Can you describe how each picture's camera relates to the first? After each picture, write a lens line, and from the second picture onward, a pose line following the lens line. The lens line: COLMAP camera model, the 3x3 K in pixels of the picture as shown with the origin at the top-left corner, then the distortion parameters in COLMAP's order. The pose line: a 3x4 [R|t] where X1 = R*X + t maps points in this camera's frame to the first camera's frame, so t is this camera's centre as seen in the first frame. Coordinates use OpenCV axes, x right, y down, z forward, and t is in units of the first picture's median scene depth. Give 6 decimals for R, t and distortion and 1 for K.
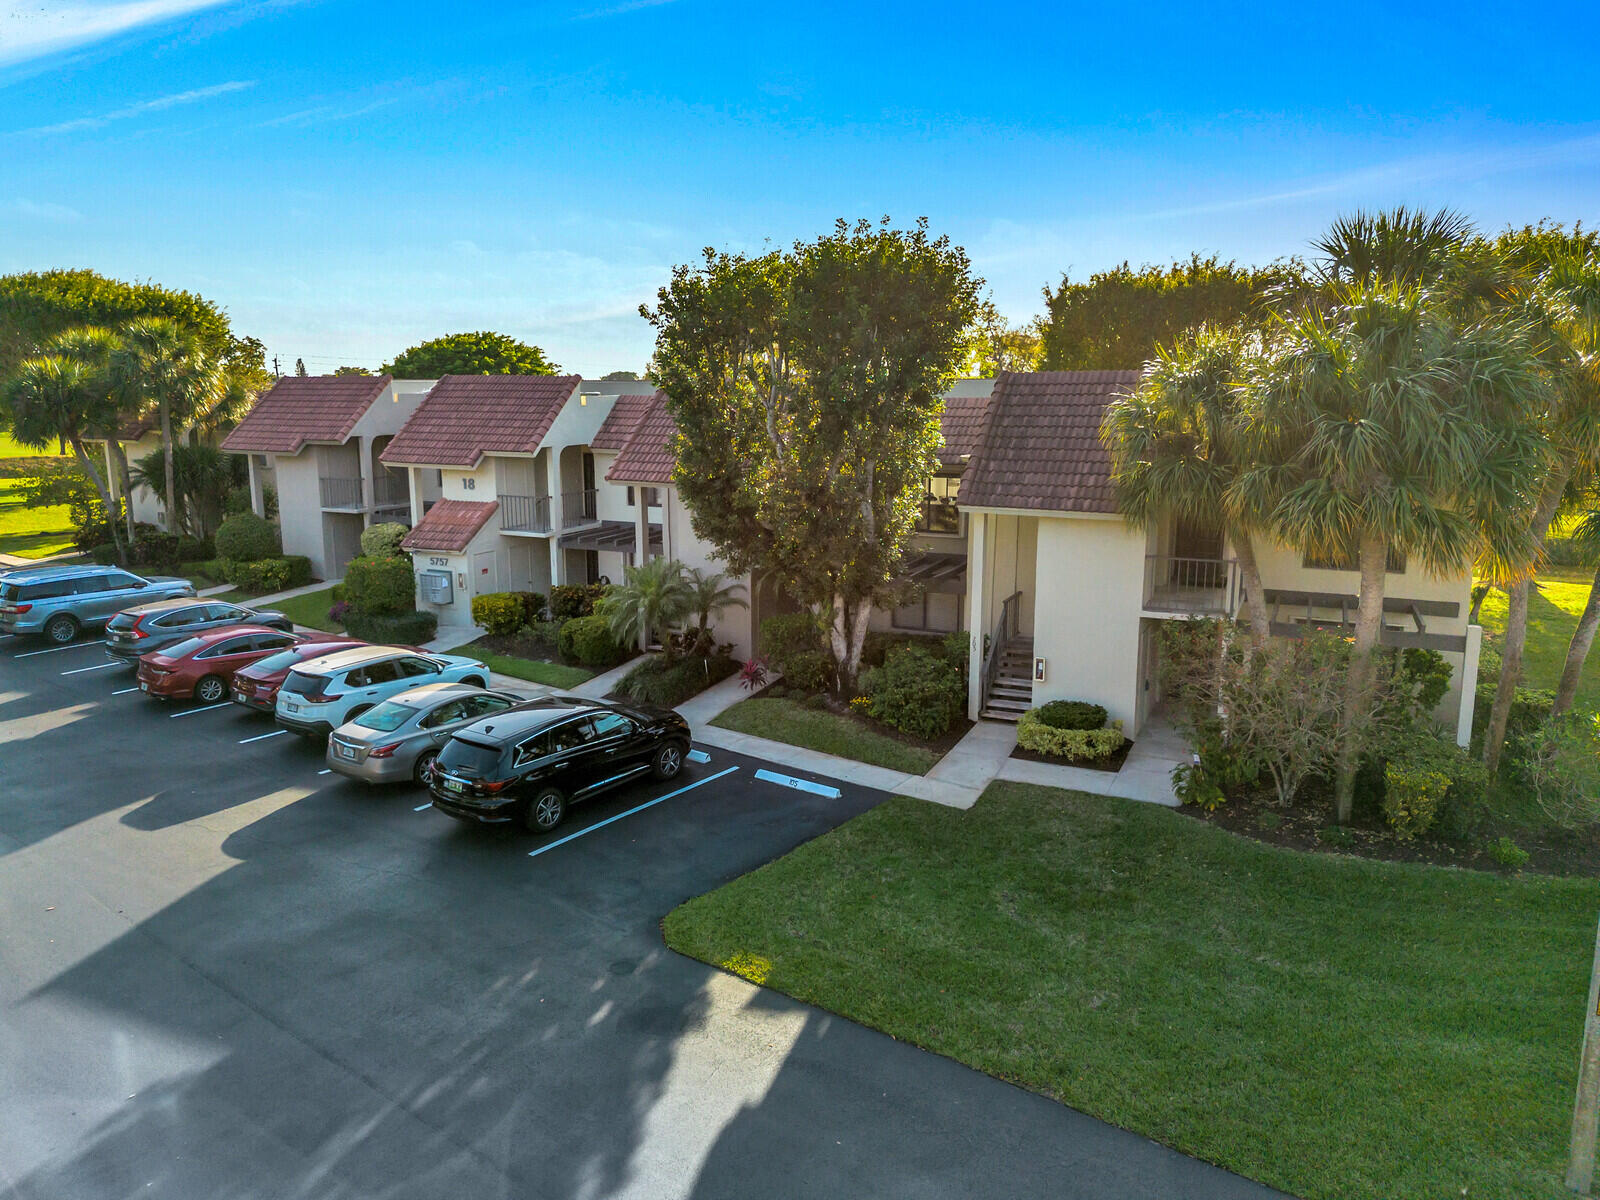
lens RADIAL K [[1133.8, 0, 800.0], [0, 1133.8, 600.0], [0, 0, 1]] dist [0.104939, -0.124097]
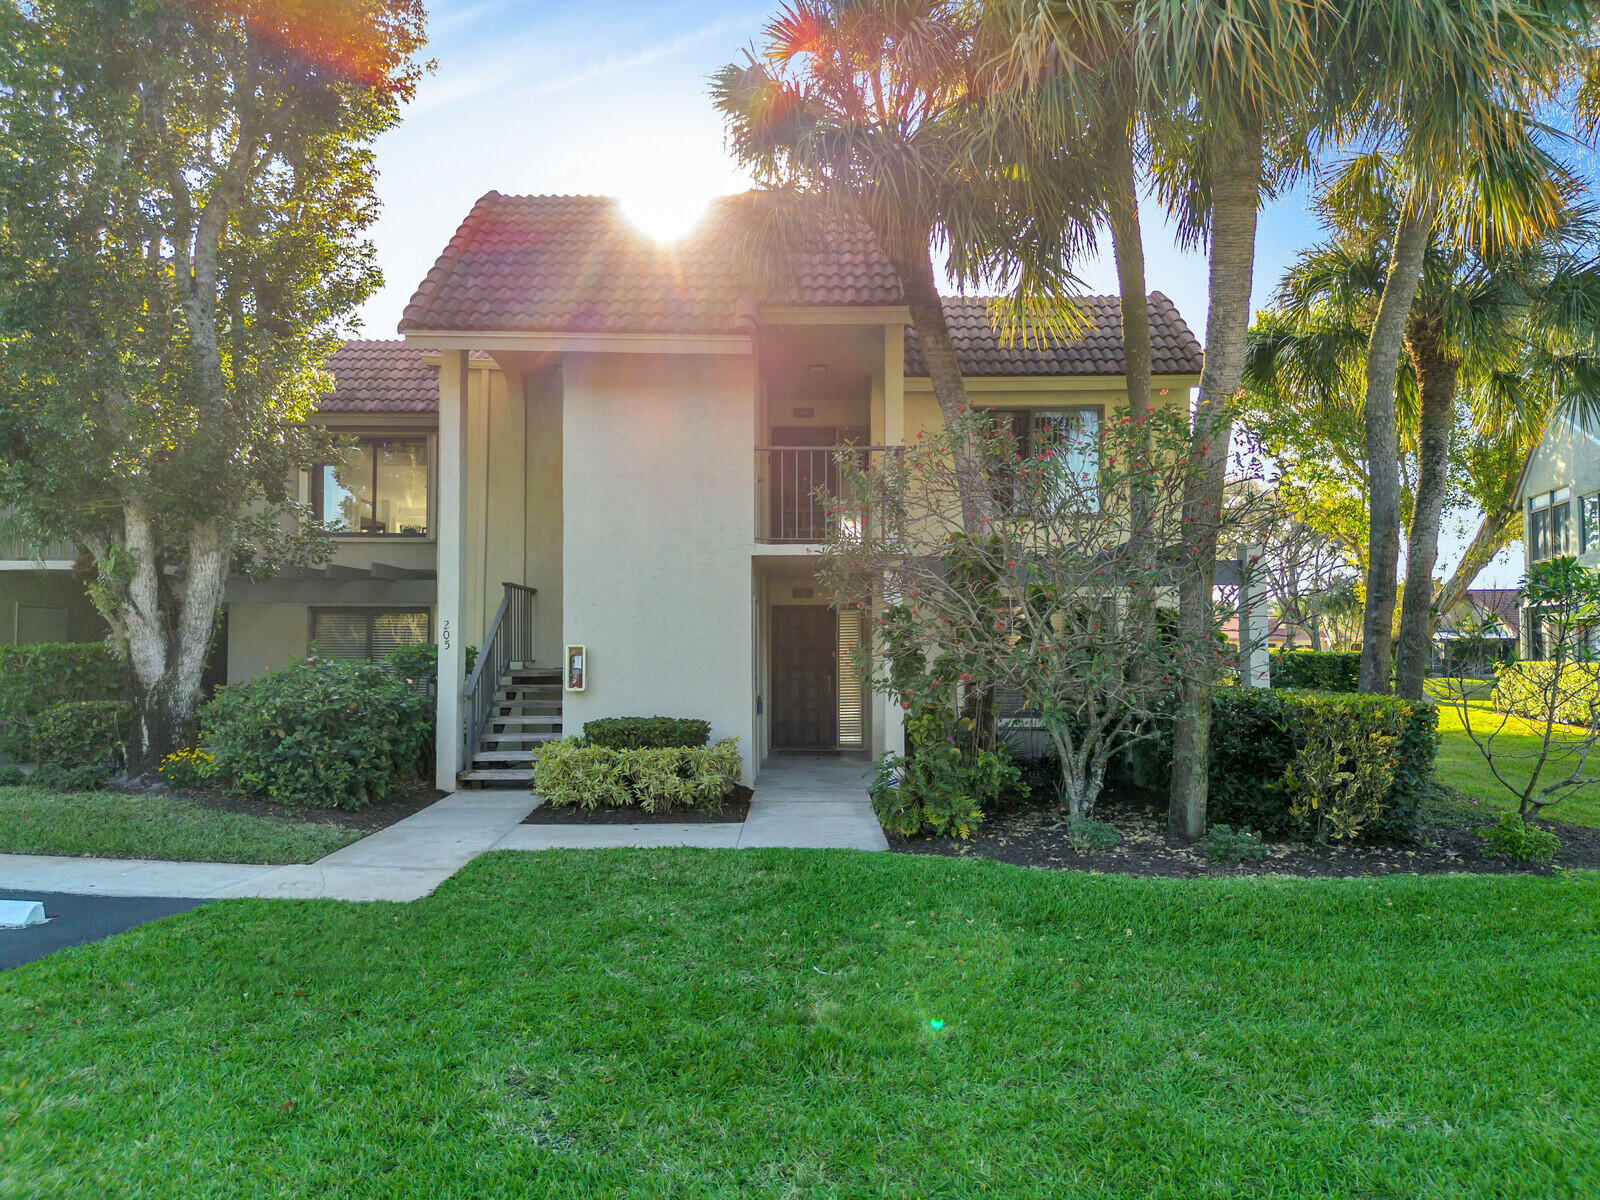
lens RADIAL K [[1133.8, 0, 800.0], [0, 1133.8, 600.0], [0, 0, 1]] dist [0.104939, -0.124097]
pose [[0.910119, 0.018263, 0.413944, 0.090652], [0.073350, 0.976149, -0.204337, 0.152316], [-0.407802, 0.216334, 0.887072, 0.509522]]
